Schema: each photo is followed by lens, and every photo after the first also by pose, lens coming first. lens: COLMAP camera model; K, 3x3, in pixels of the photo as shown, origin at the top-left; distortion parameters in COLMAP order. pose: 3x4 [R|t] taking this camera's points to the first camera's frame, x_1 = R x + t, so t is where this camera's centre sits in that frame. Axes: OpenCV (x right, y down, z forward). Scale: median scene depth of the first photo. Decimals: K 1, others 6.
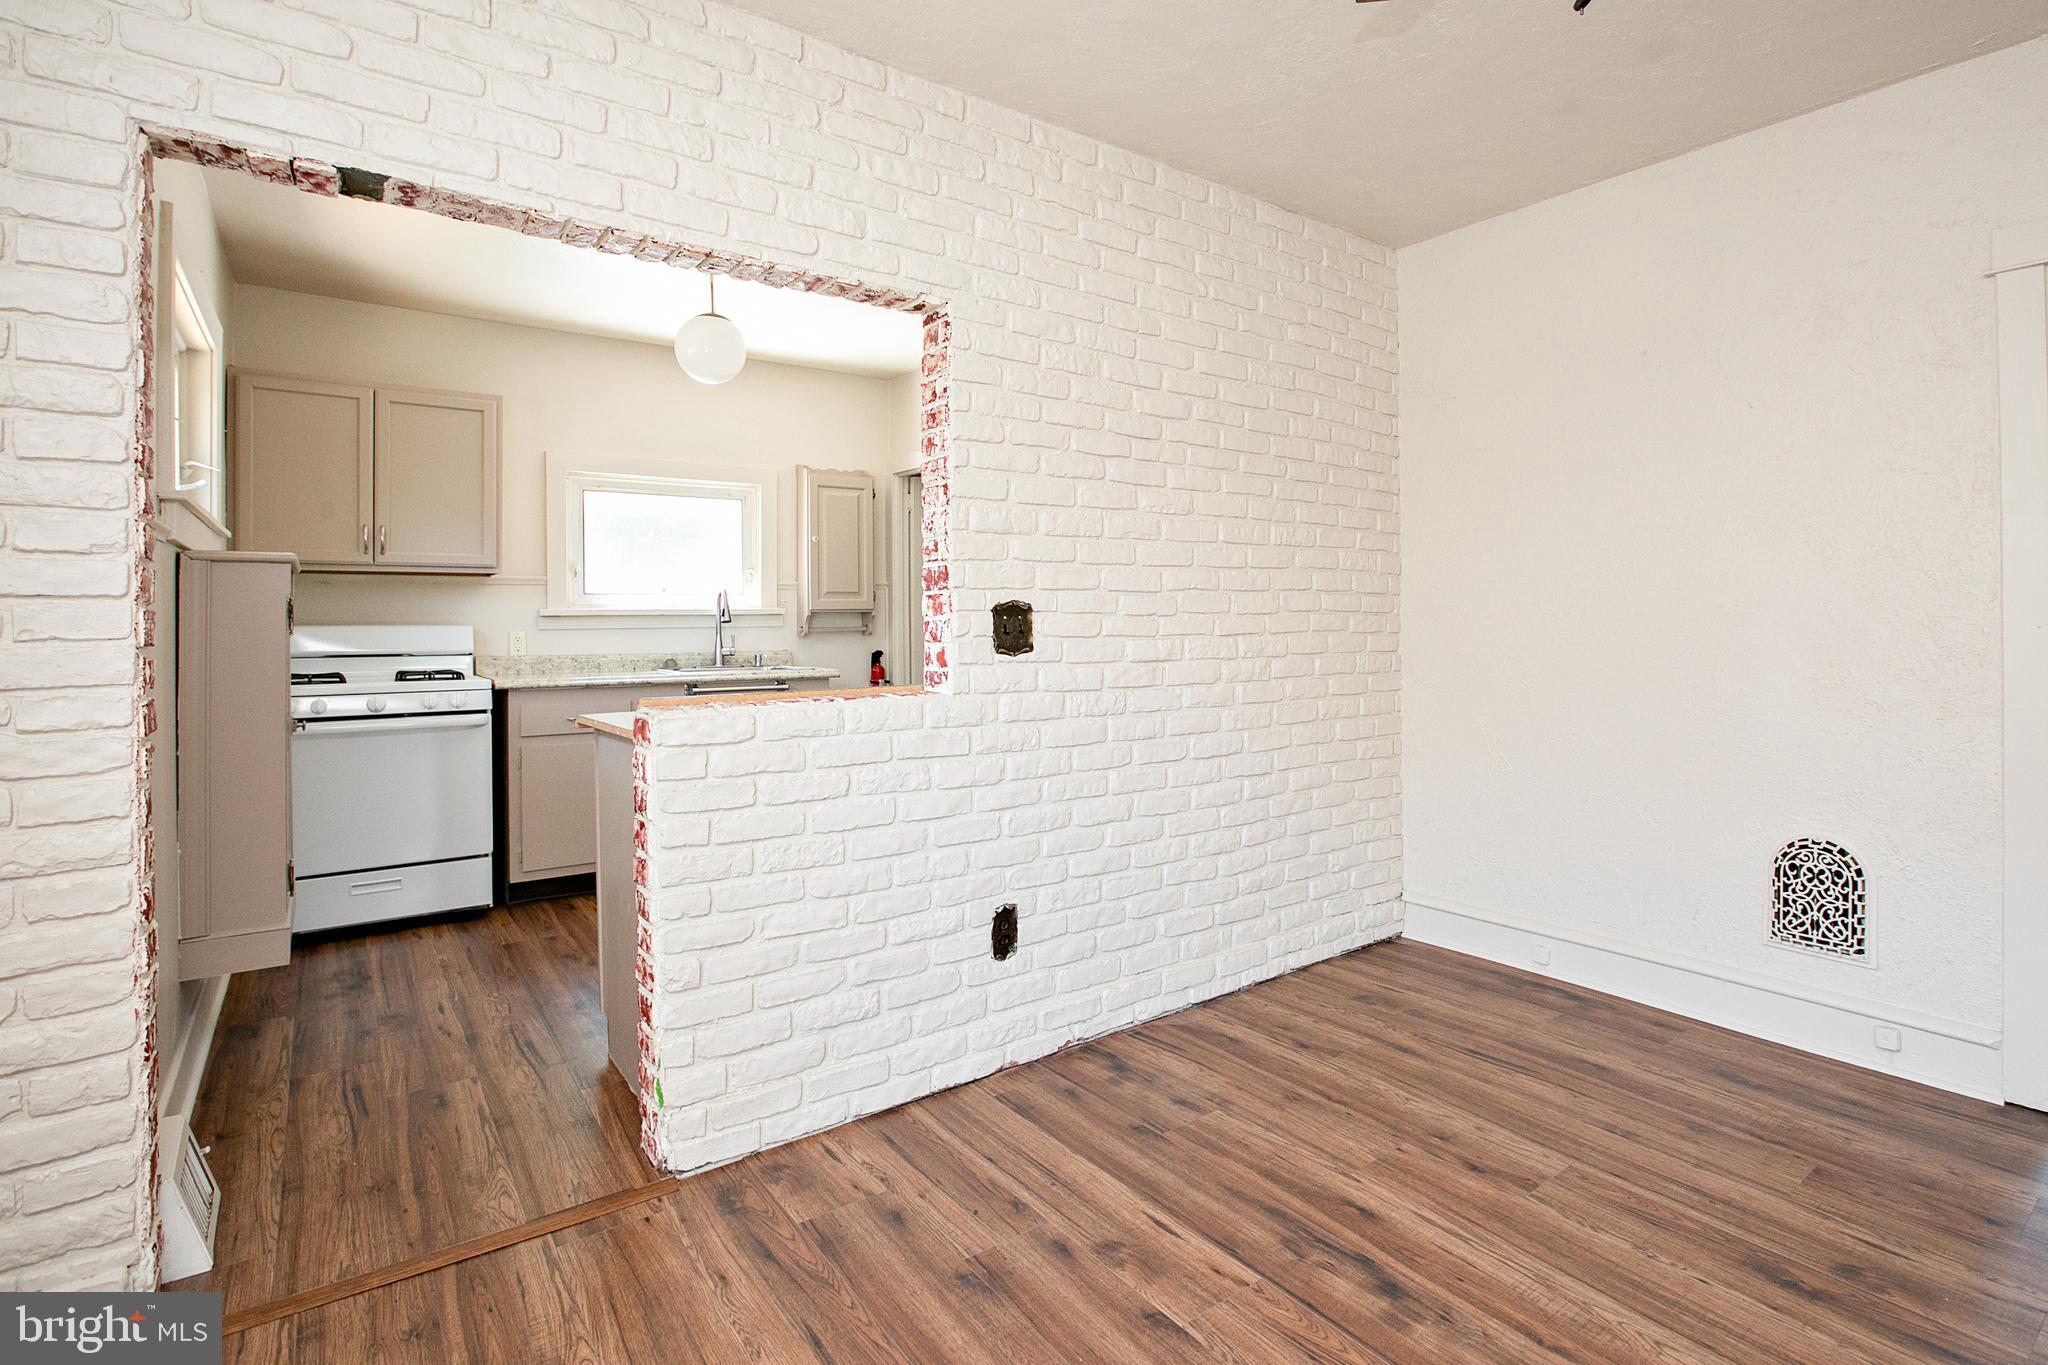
lens RADIAL K [[1001.2, 0, 1090.6], [0, 1001.2, 630.8], [0, 0, 1]] dist [-0.046356, 0.007542]
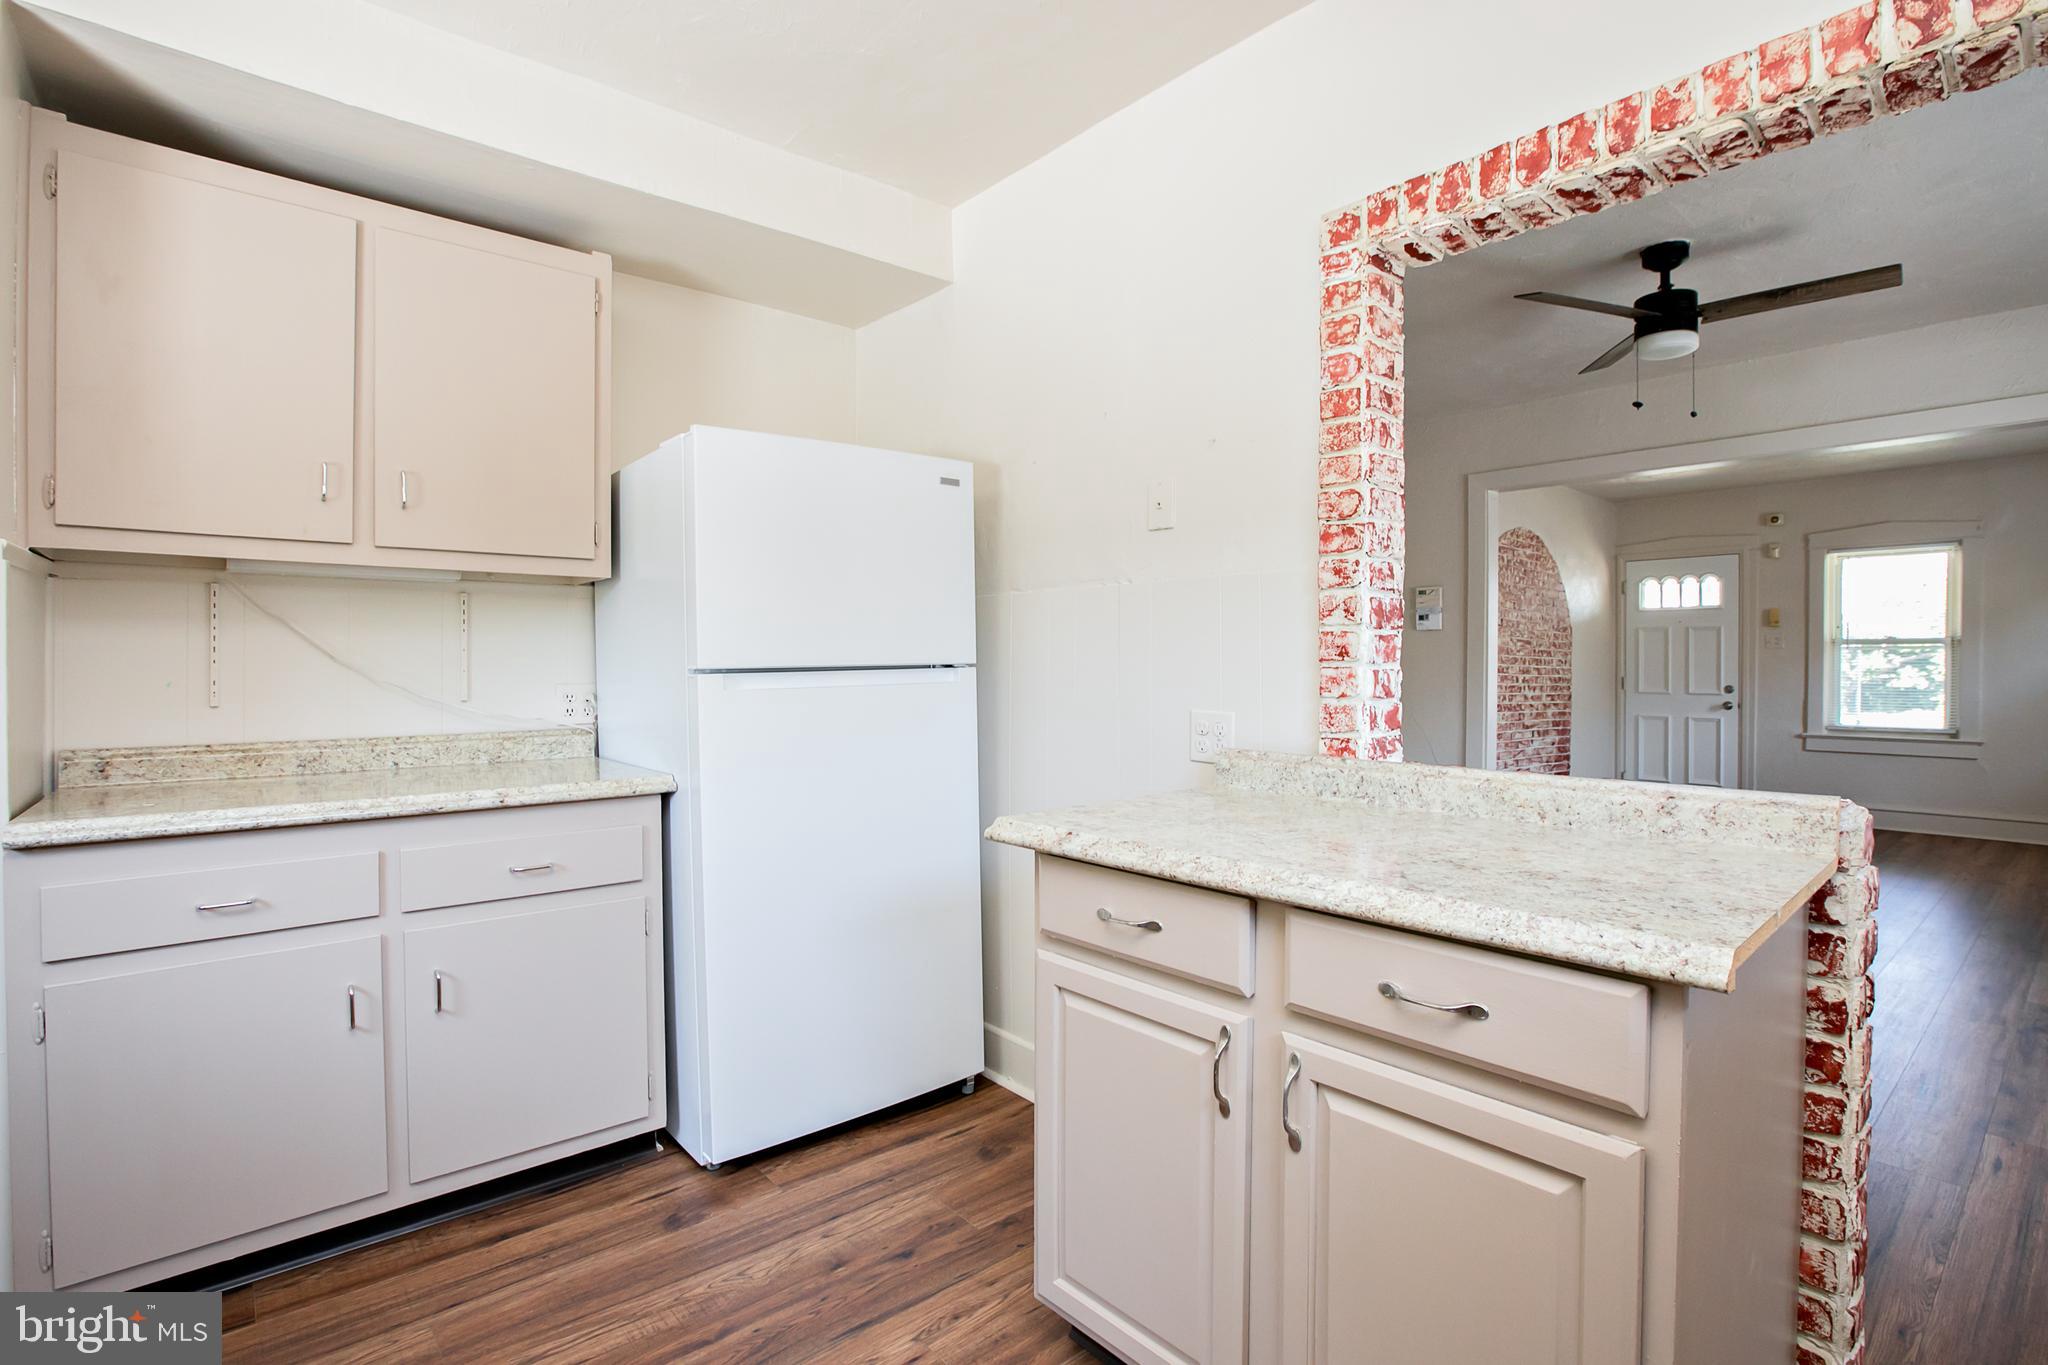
lens RADIAL K [[967.5, 0, 1006.4], [0, 967.5, 679.6], [0, 0, 1]] dist [-0.051479, 0.017867]
pose [[-0.038192, -0.010351, 0.999217, -0.880594], [0.010656, 0.999885, 0.010765, -0.013278], [-0.999214, 0.011059, -0.038077, 1.333325]]
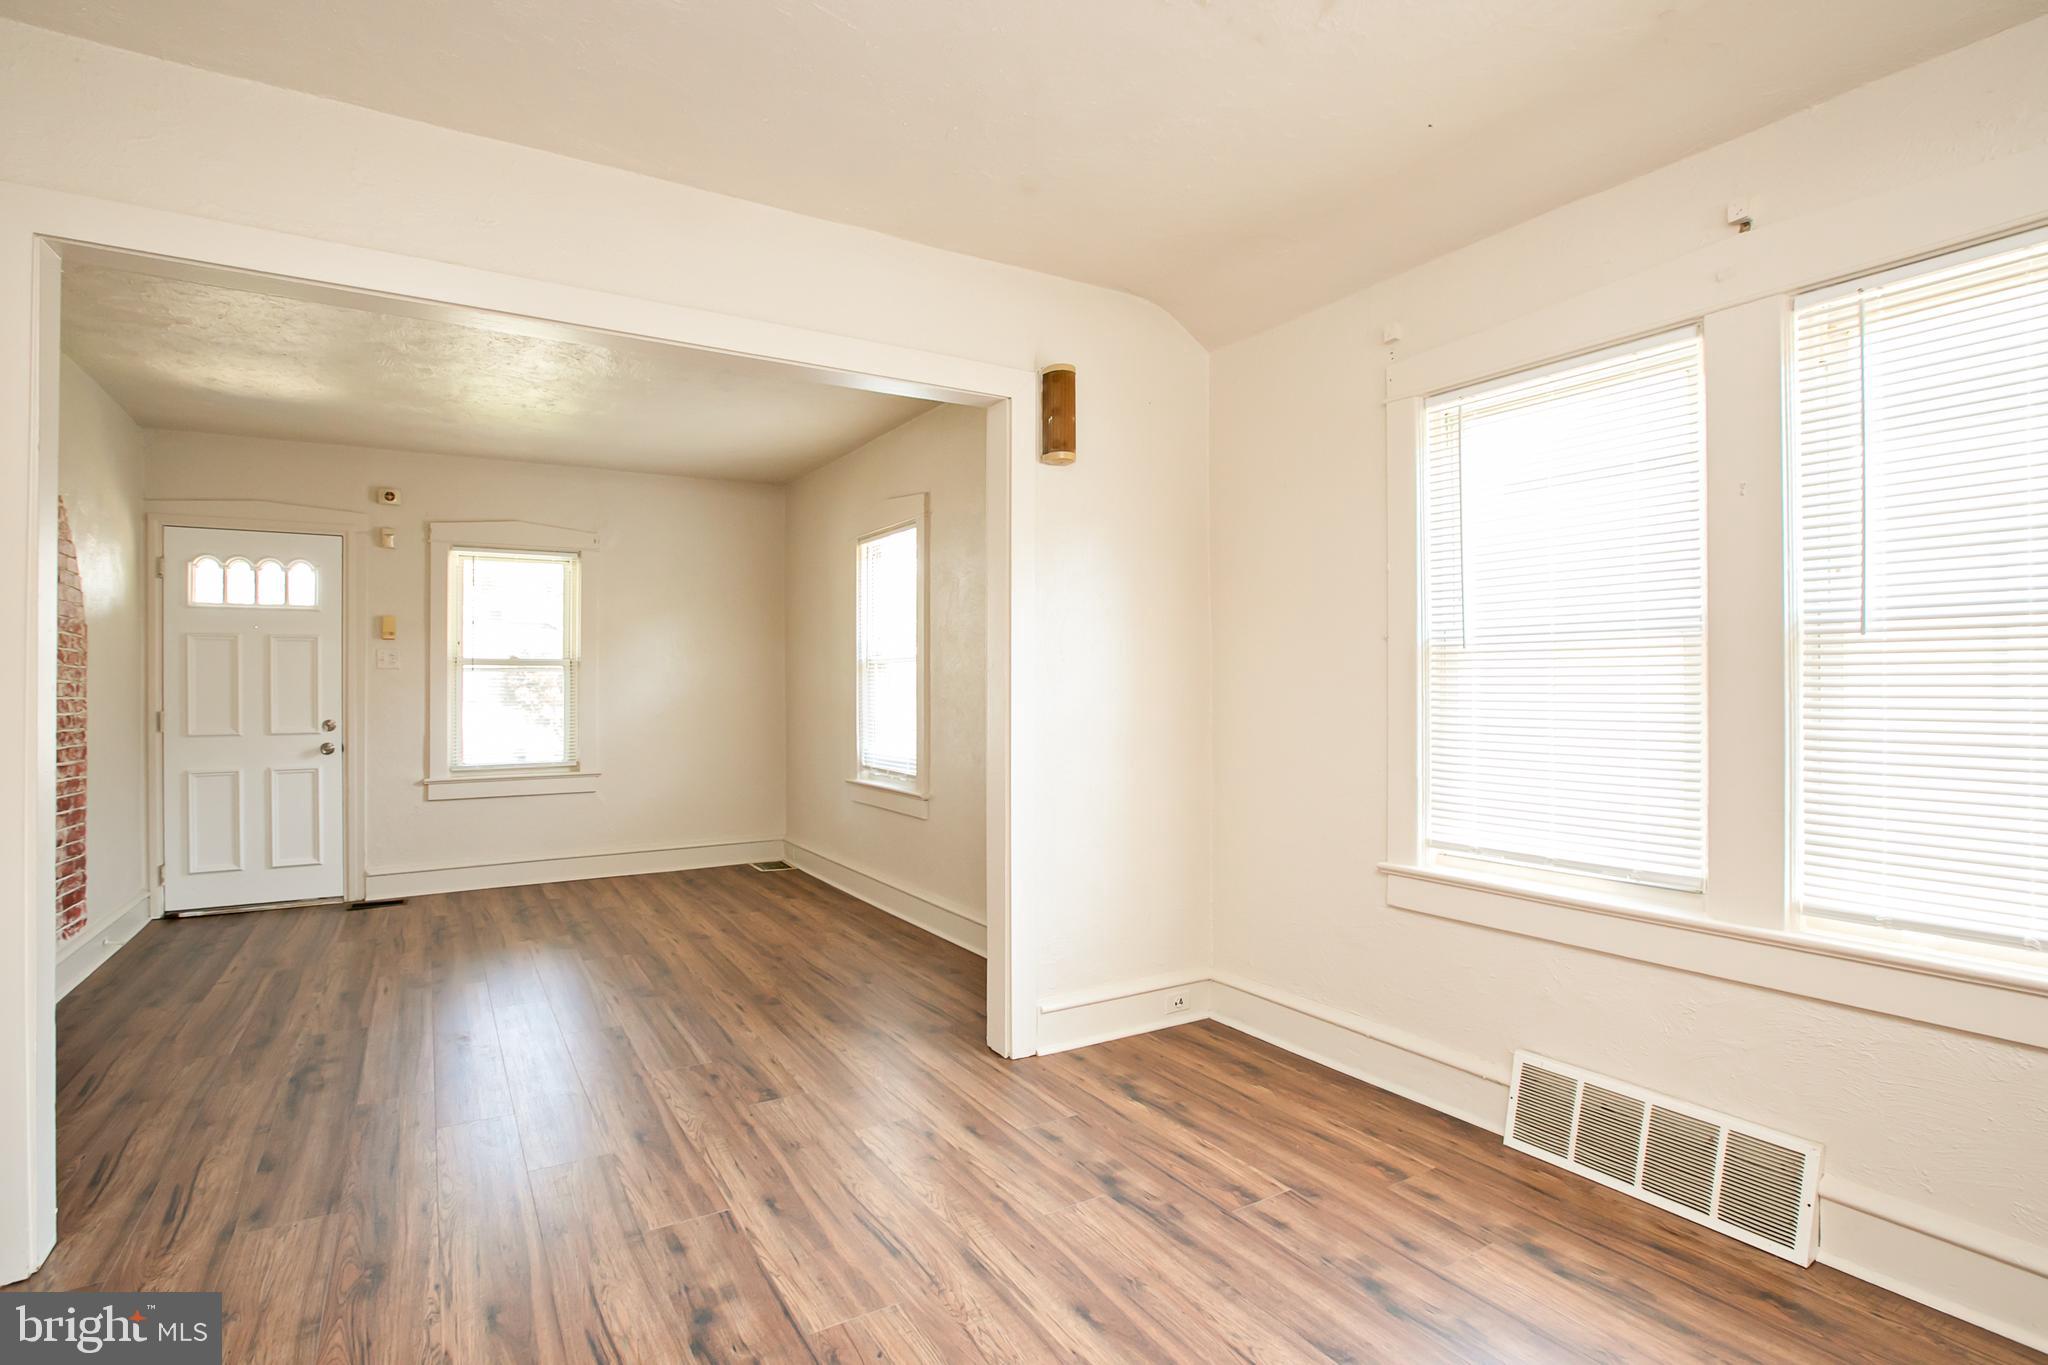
lens RADIAL K [[967.5, 0, 986.6], [0, 967.5, 685.8], [0, 0, 1]] dist [-0.051479, 0.017867]
pose [[-0.992107, 0.011255, 0.124884, 0.230713], [0.012716, 0.999860, 0.010910, -0.019229], [-0.124744, 0.012412, -0.992111, 0.885576]]
